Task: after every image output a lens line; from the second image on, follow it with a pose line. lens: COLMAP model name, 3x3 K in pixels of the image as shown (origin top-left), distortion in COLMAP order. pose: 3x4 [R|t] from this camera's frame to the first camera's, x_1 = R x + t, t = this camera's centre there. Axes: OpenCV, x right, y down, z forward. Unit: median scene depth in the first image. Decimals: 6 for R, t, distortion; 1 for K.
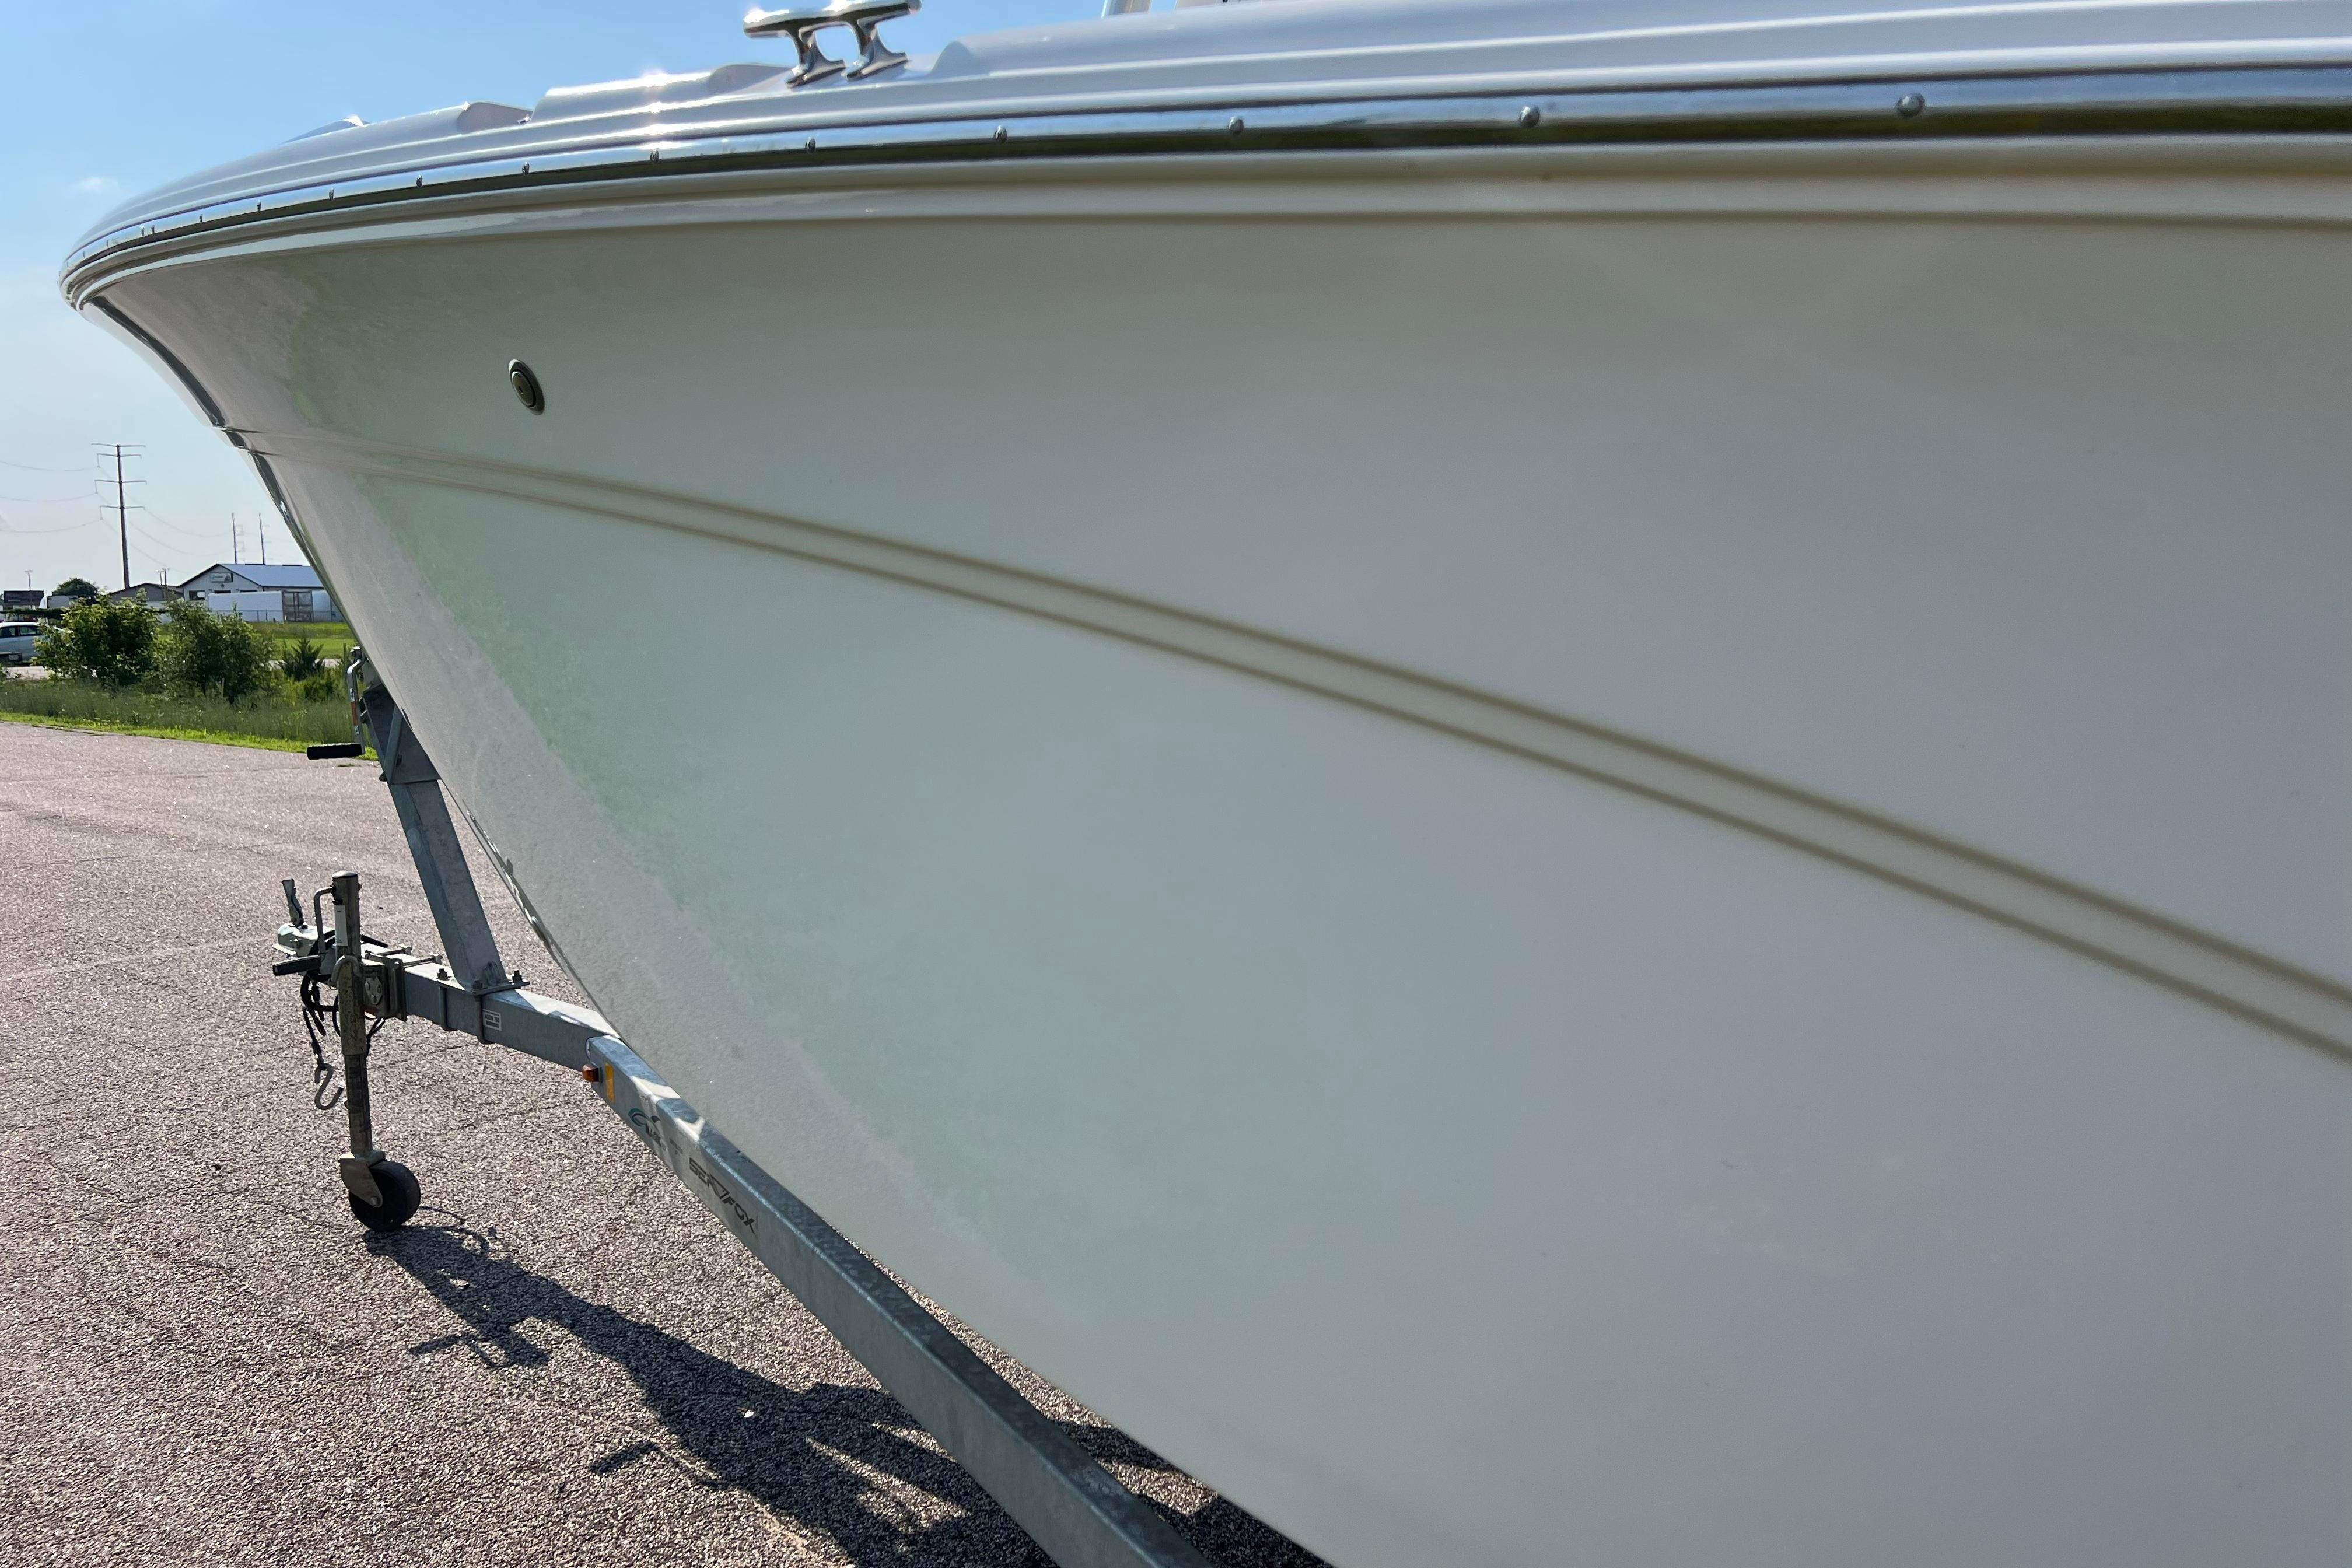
lens RADIAL K [[1719.6, 0, 1139.9], [0, 1719.6, 774.1], [0, 0, 1]] dist [0.084220, -0.056008]
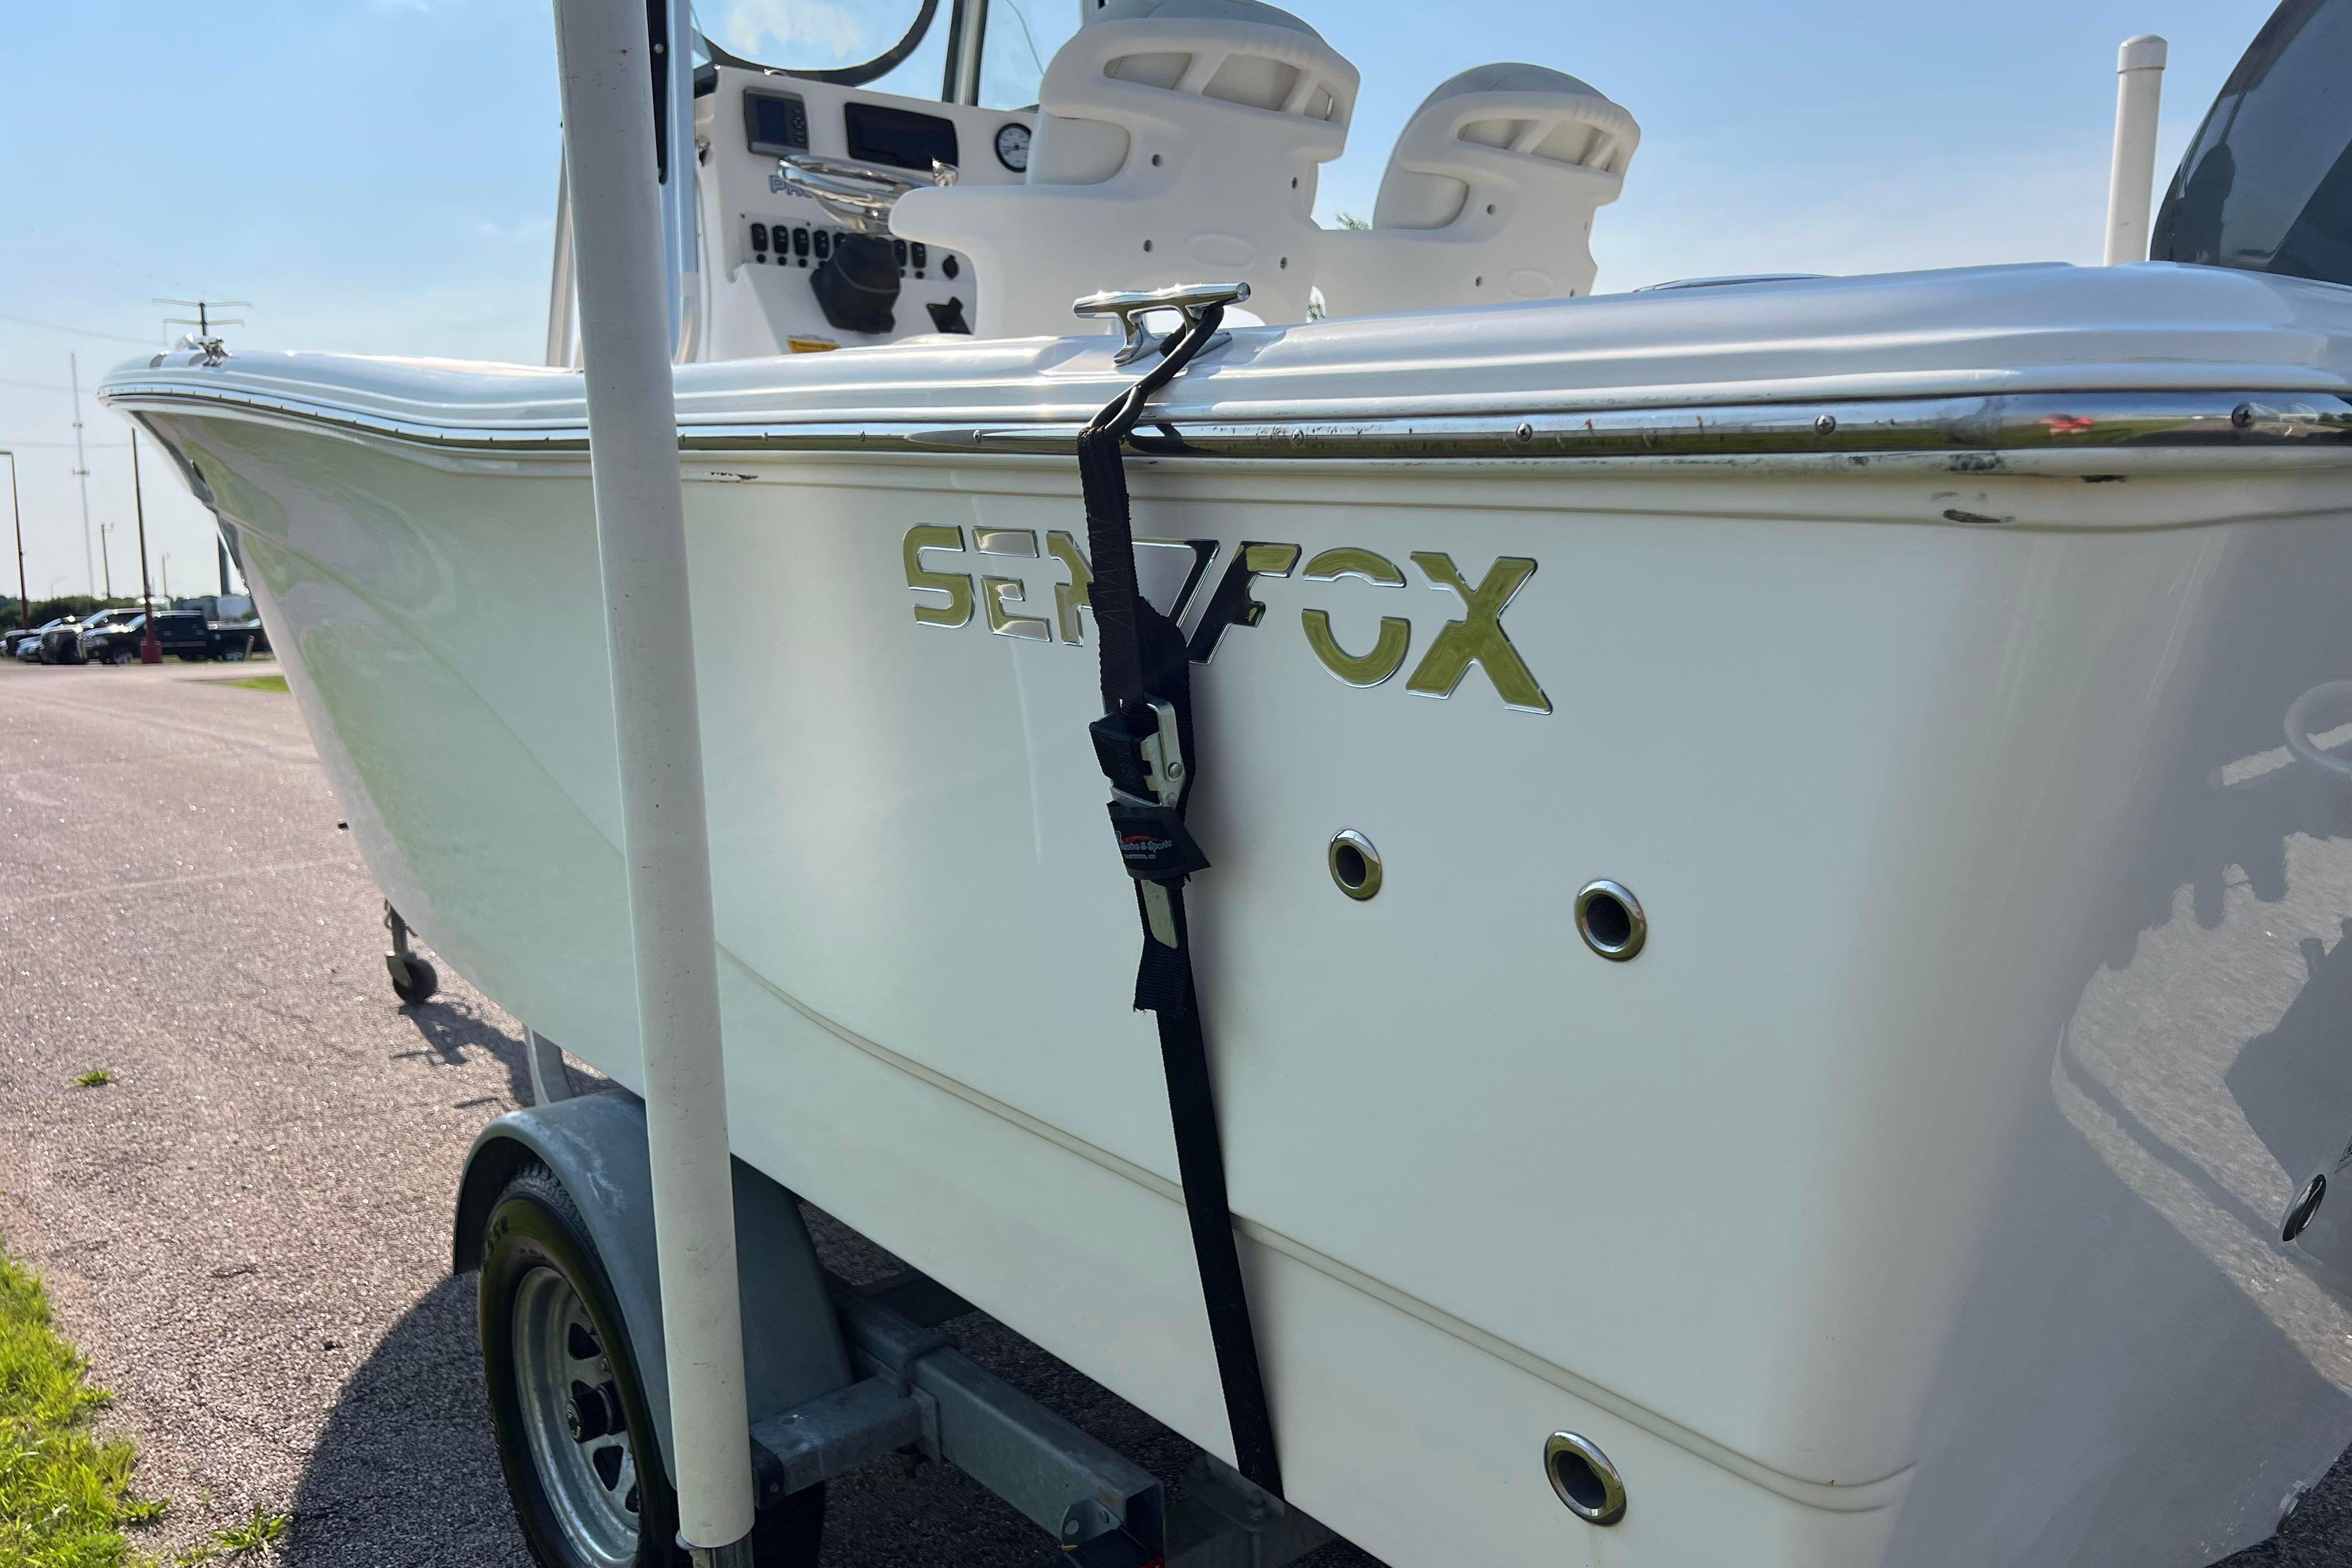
lens RADIAL K [[1743.7, 0, 1191.8], [0, 1743.7, 749.9], [0, 0, 1]] dist [0.037925, -0.047223]
pose [[0.988212, -0.010744, -0.152717, 0.459516], [0.010537, 0.999942, -0.002161, 0.055666], [0.152732, 0.000526, 0.988268, -0.380030]]
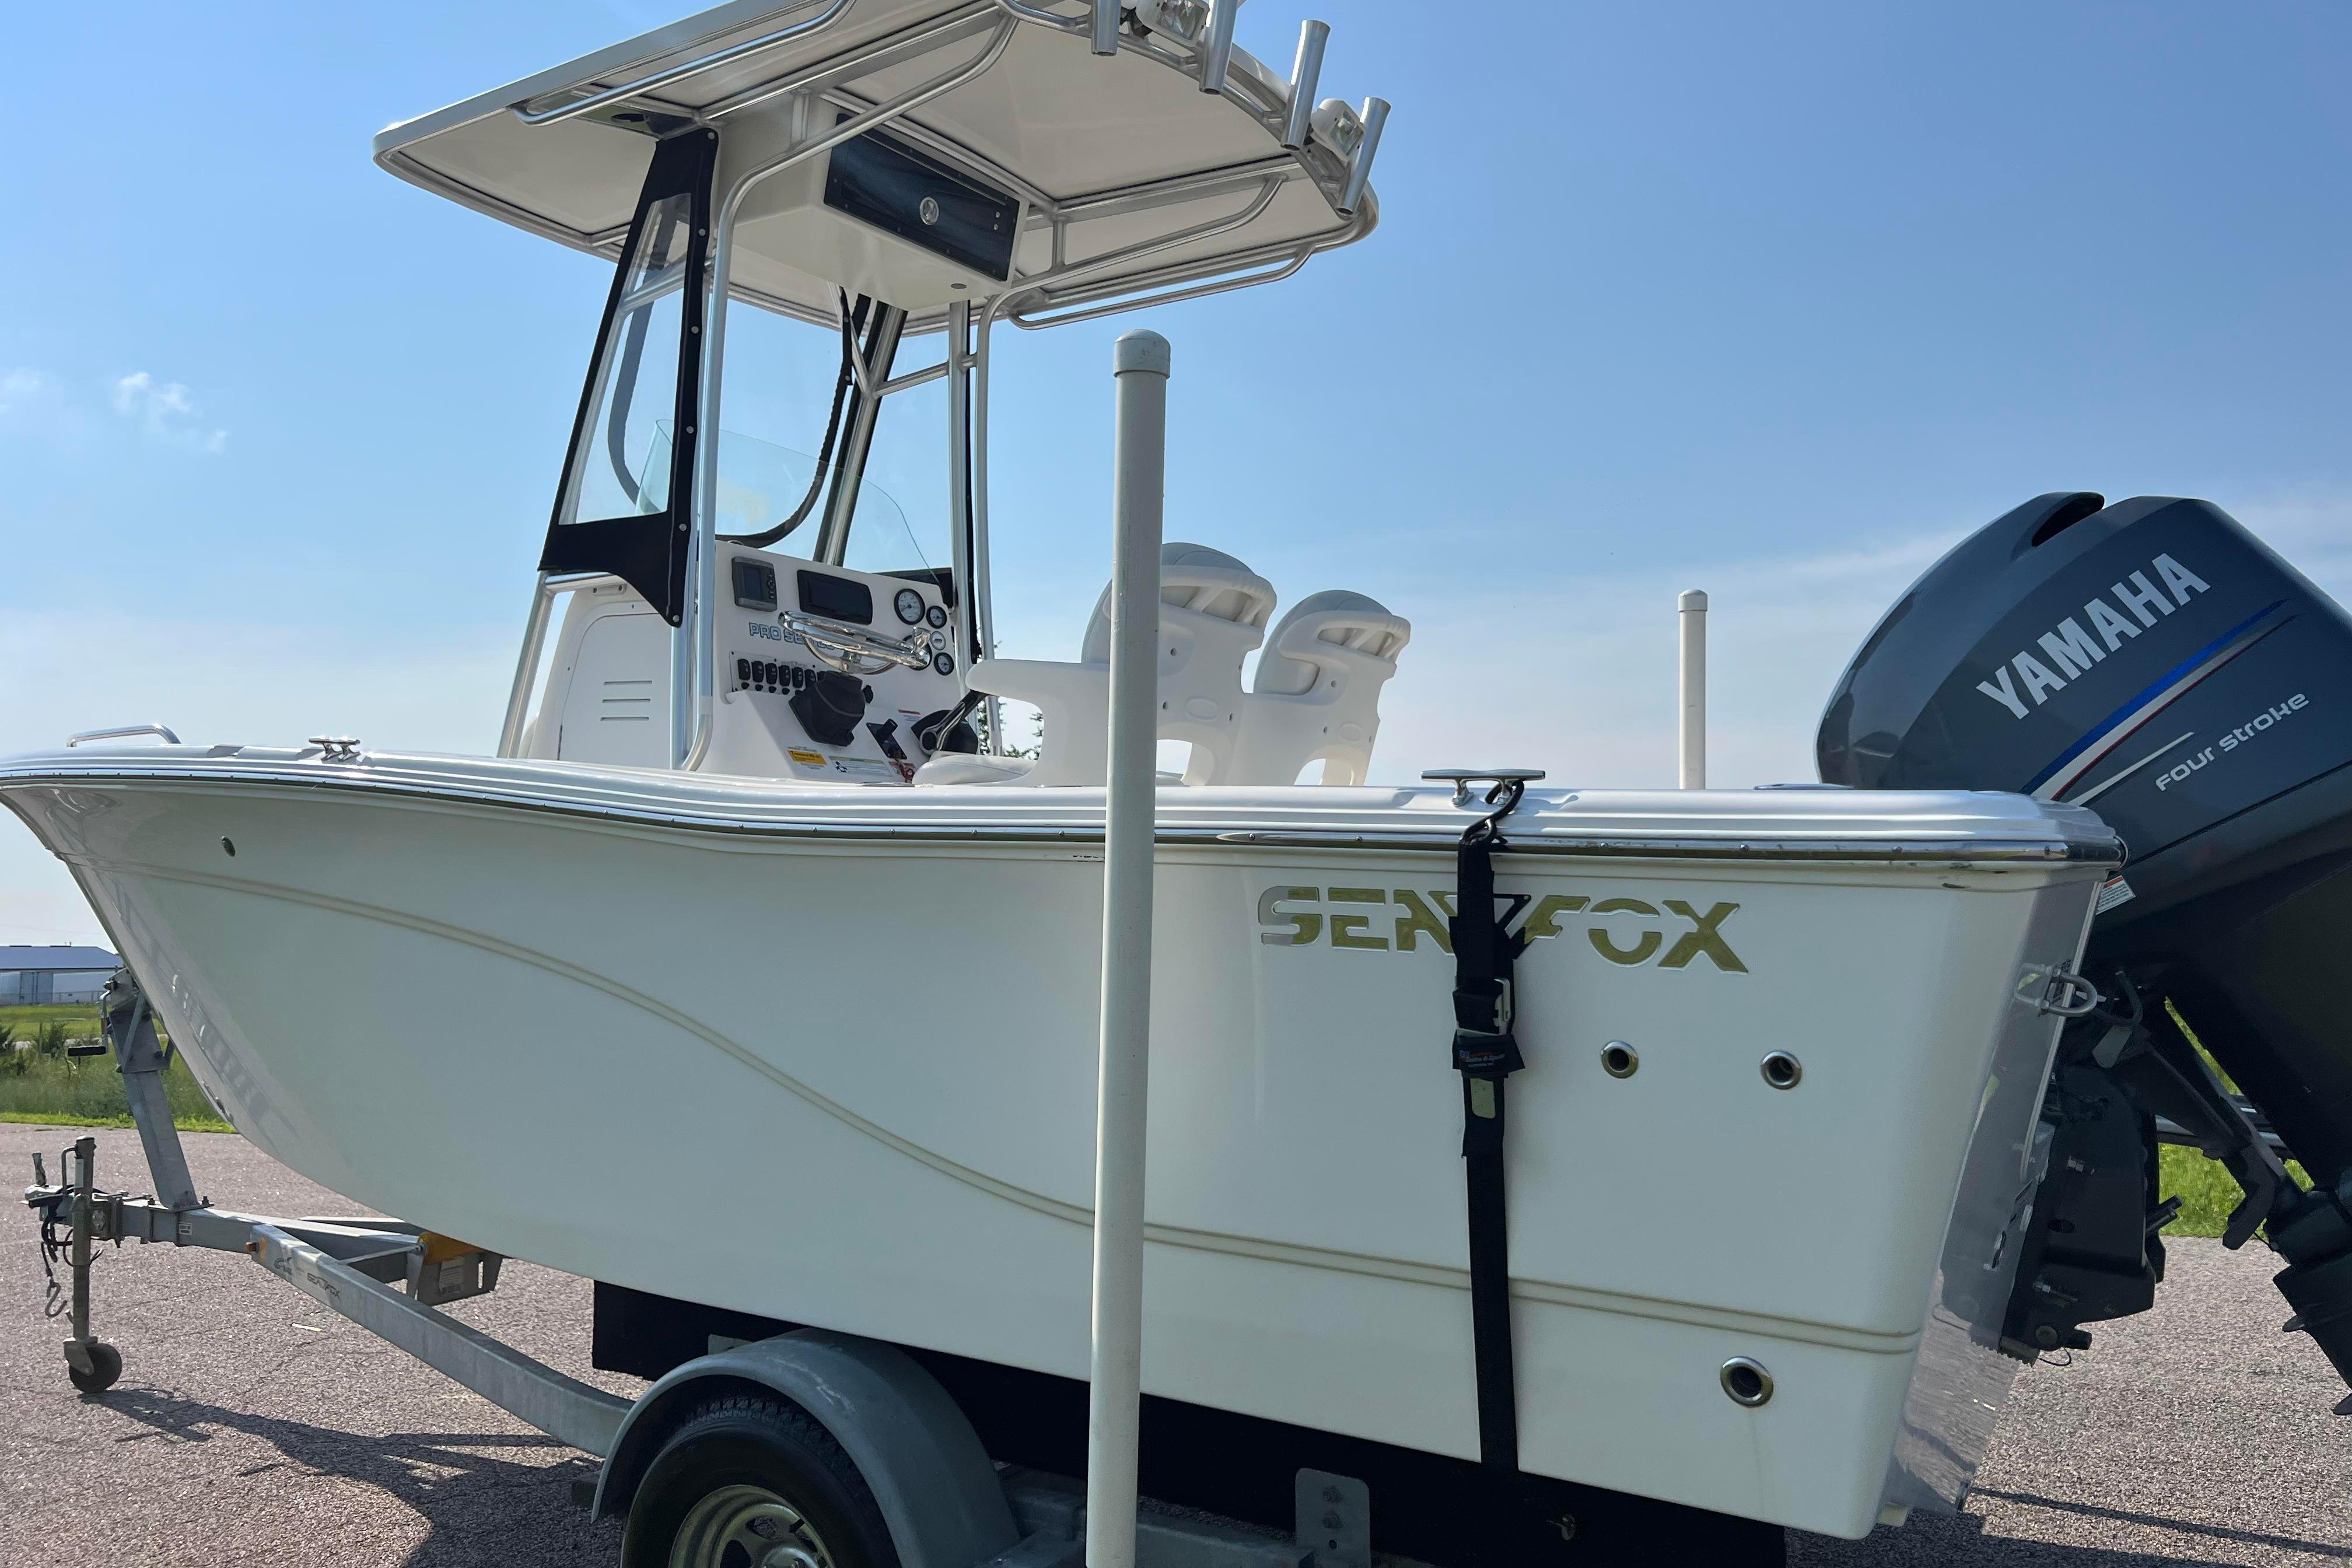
lens RADIAL K [[1719.6, 0, 1139.9], [0, 1719.6, 774.1], [0, 0, 1]] dist [0.084220, -0.056008]
pose [[0.991059, -0.011956, 0.132885, 0.233063], [0.038431, 0.979347, -0.198501, 0.087247], [-0.127767, 0.201833, 0.971050, -0.621671]]
